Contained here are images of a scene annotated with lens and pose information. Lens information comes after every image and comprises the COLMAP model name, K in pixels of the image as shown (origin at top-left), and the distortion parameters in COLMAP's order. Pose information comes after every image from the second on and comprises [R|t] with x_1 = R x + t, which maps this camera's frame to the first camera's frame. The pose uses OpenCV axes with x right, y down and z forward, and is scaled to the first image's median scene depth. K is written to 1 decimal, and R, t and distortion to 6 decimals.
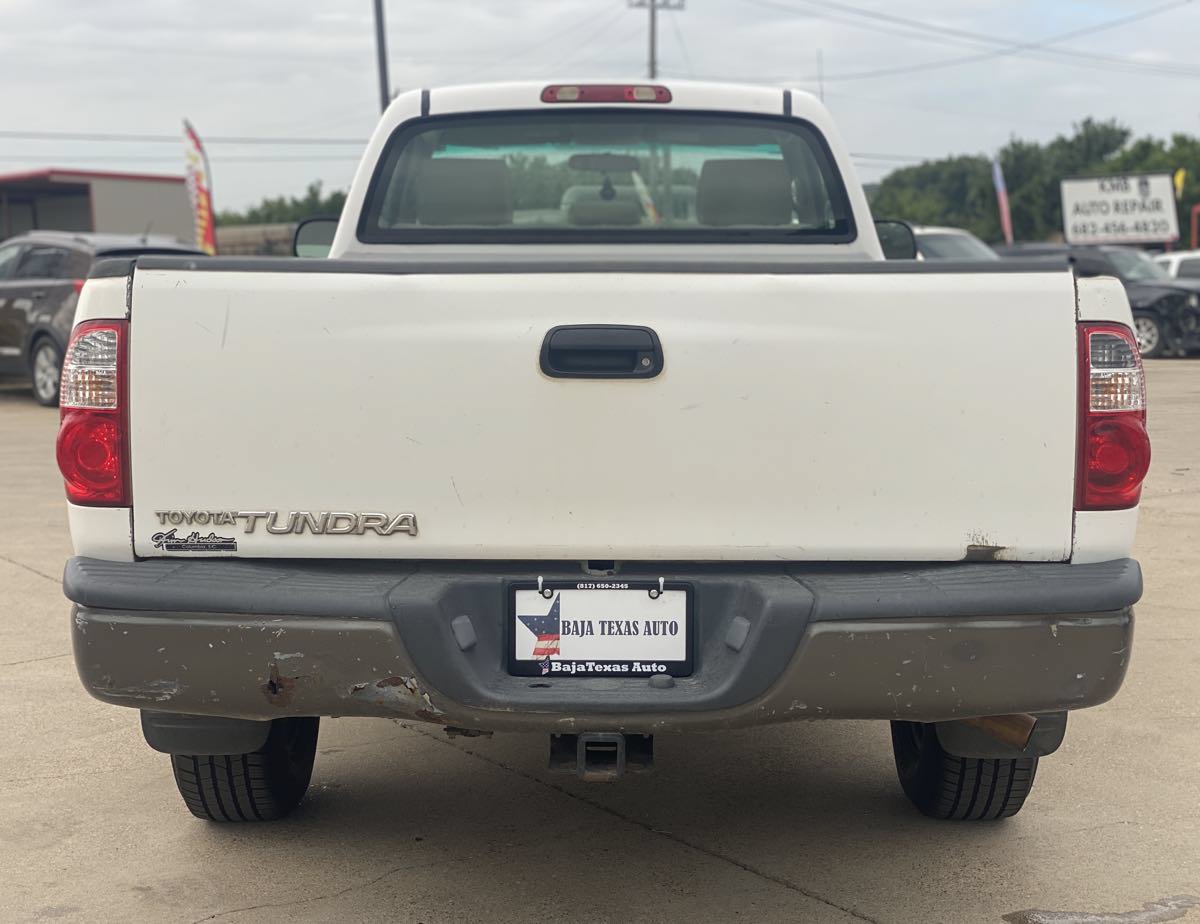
lens RADIAL K [[1832.9, 0, 600.0], [0, 1832.9, 462.0], [0, 0, 1]] dist [0.114607, 0.076012]
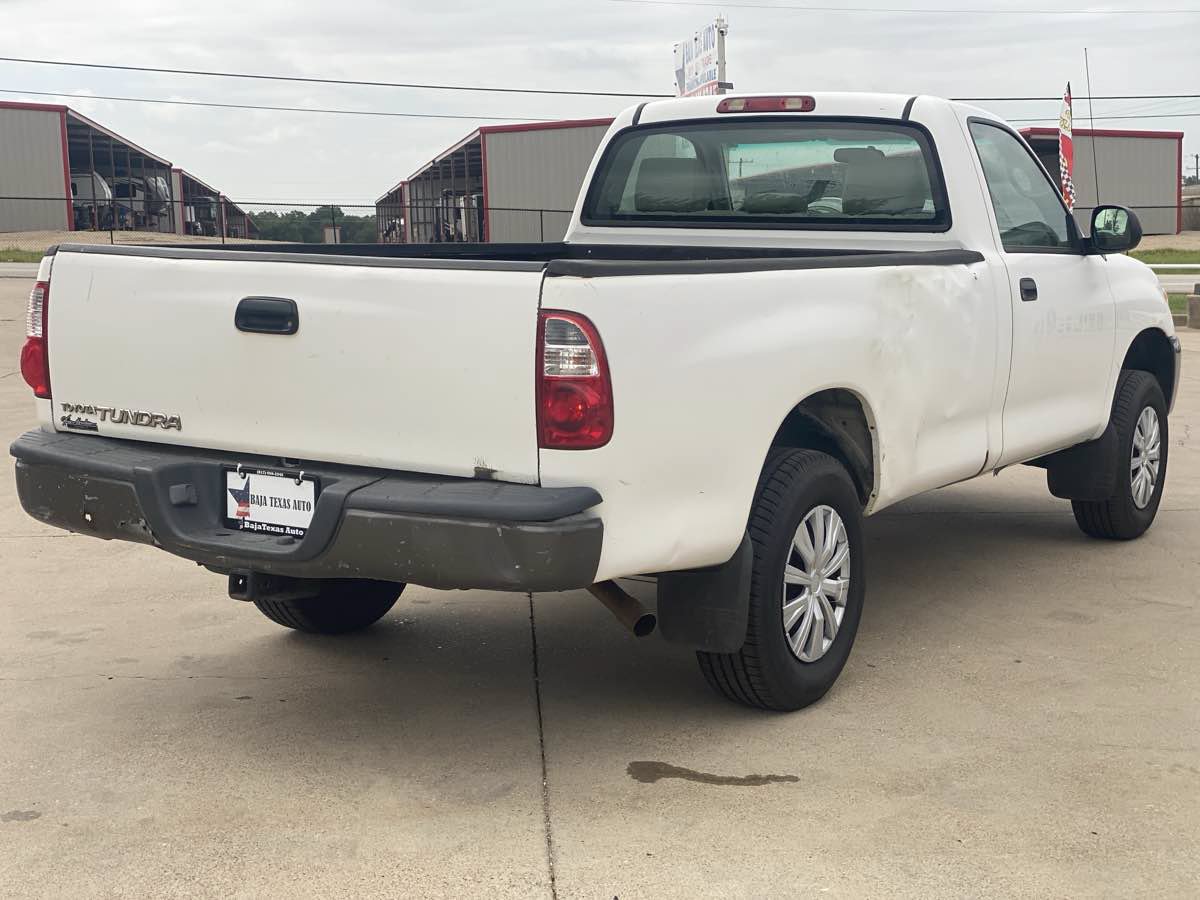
lens RADIAL K [[1735.1, 0, 600.0], [0, 1735.1, 450.0], [0, 0, 1]] dist [0.139967, -0.001026]
pose [[0.855603, 0.080247, -0.511374, 0.946761], [-0.067262, 0.996770, 0.043878, -0.031056], [0.513243, -0.003146, 0.858237, -0.074155]]
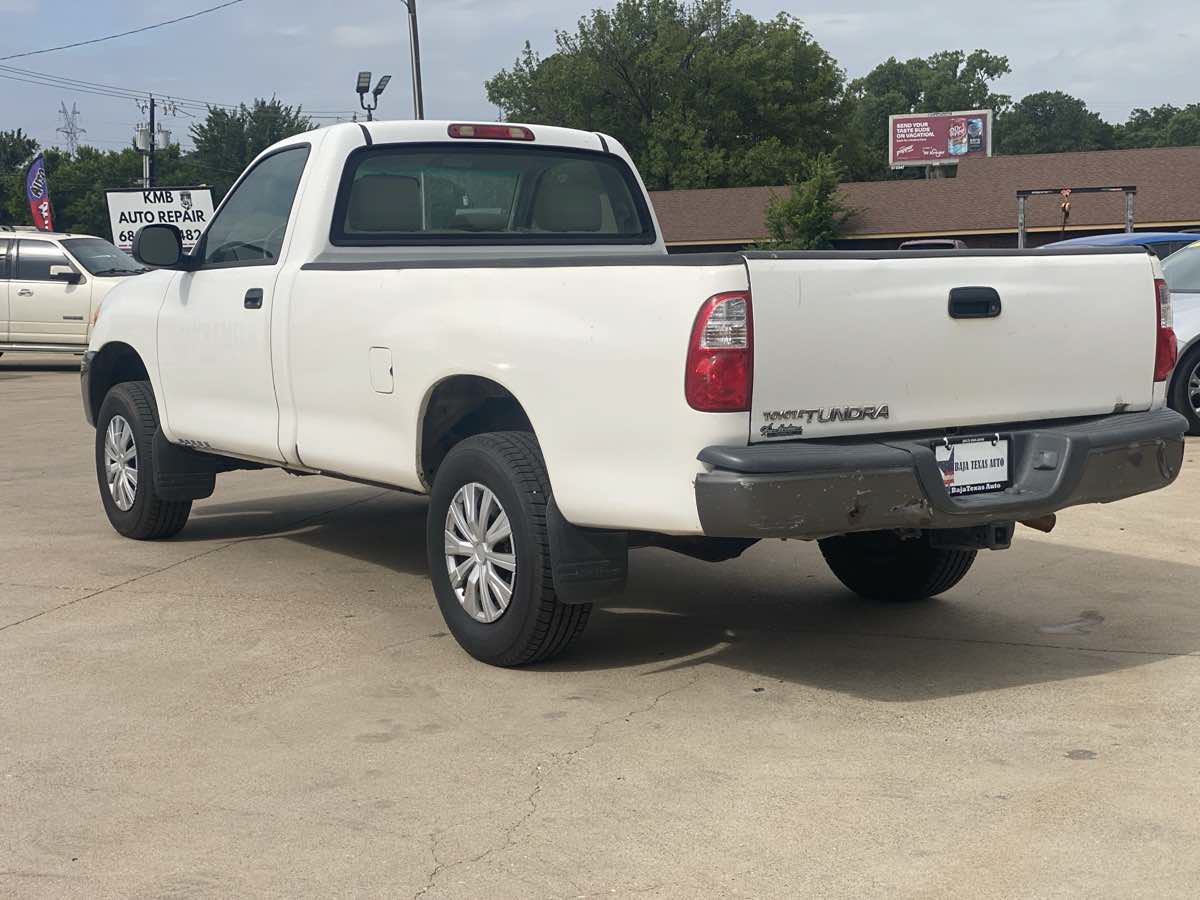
lens RADIAL K [[1735.1, 0, 600.0], [0, 1735.1, 450.0], [0, 0, 1]] dist [0.139967, -0.001026]
pose [[0.832710, -0.071904, 0.549021, -1.174041], [0.074104, 0.997085, 0.018190, 0.021312], [-0.548728, 0.025537, 0.835611, -0.163978]]
